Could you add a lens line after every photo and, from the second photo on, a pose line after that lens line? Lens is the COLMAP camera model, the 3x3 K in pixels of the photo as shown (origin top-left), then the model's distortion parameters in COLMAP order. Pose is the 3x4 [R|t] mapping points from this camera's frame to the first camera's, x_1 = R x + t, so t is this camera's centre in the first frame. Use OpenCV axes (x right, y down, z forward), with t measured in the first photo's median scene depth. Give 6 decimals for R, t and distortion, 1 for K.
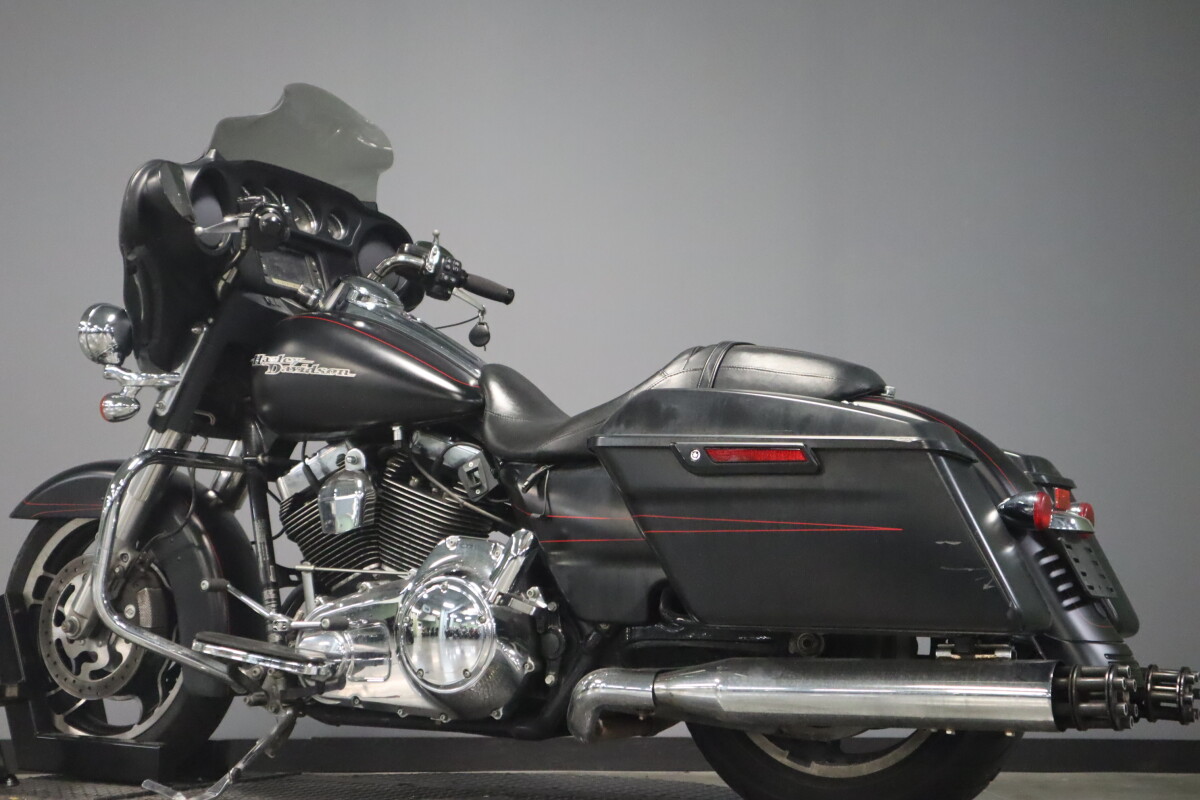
lens RADIAL K [[1842.5, 0, 600.0], [0, 1842.5, 400.0], [0, 0, 1]] dist [0.006249, 0.053217]
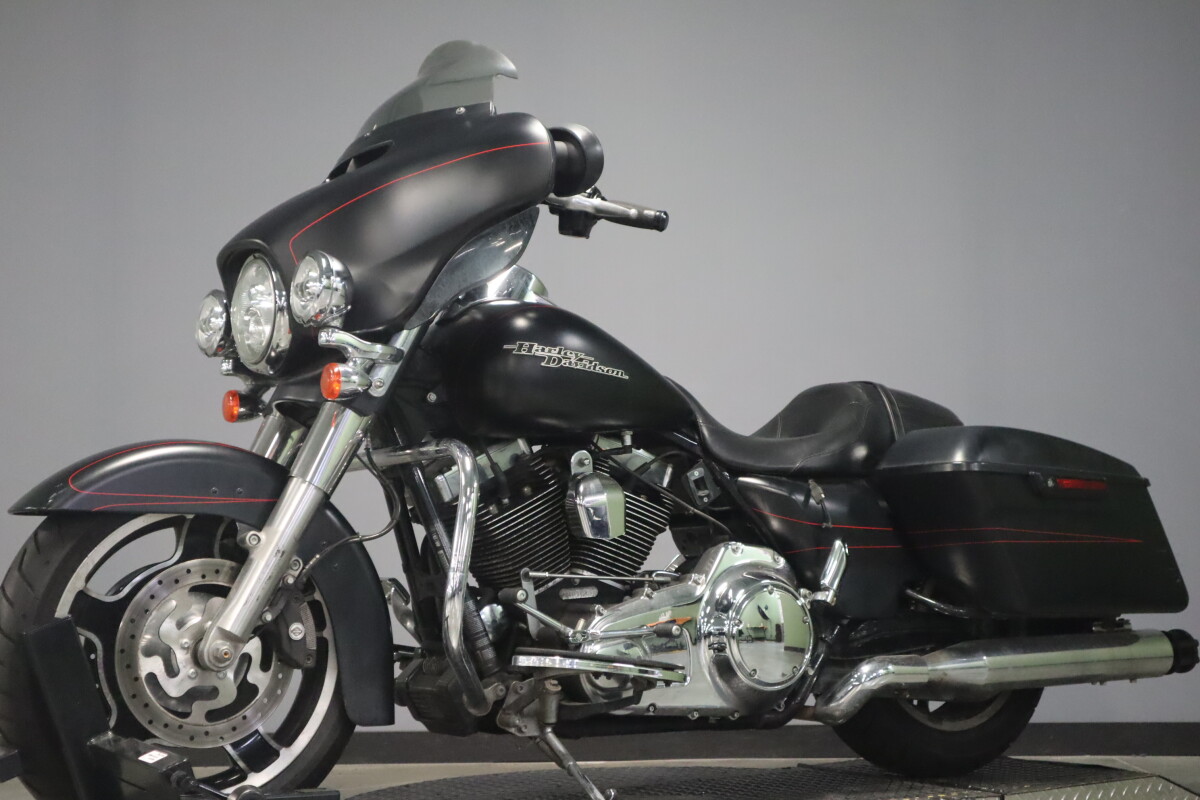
lens RADIAL K [[1768.0, 0, 600.0], [0, 1768.0, 400.0], [0, 0, 1]] dist [0.011722, 0.002483]
pose [[0.475400, 0.070222, 0.876963, -0.950871], [-0.075498, 0.996389, -0.038857, 0.035727], [-0.876524, -0.047737, 0.478984, 0.553369]]
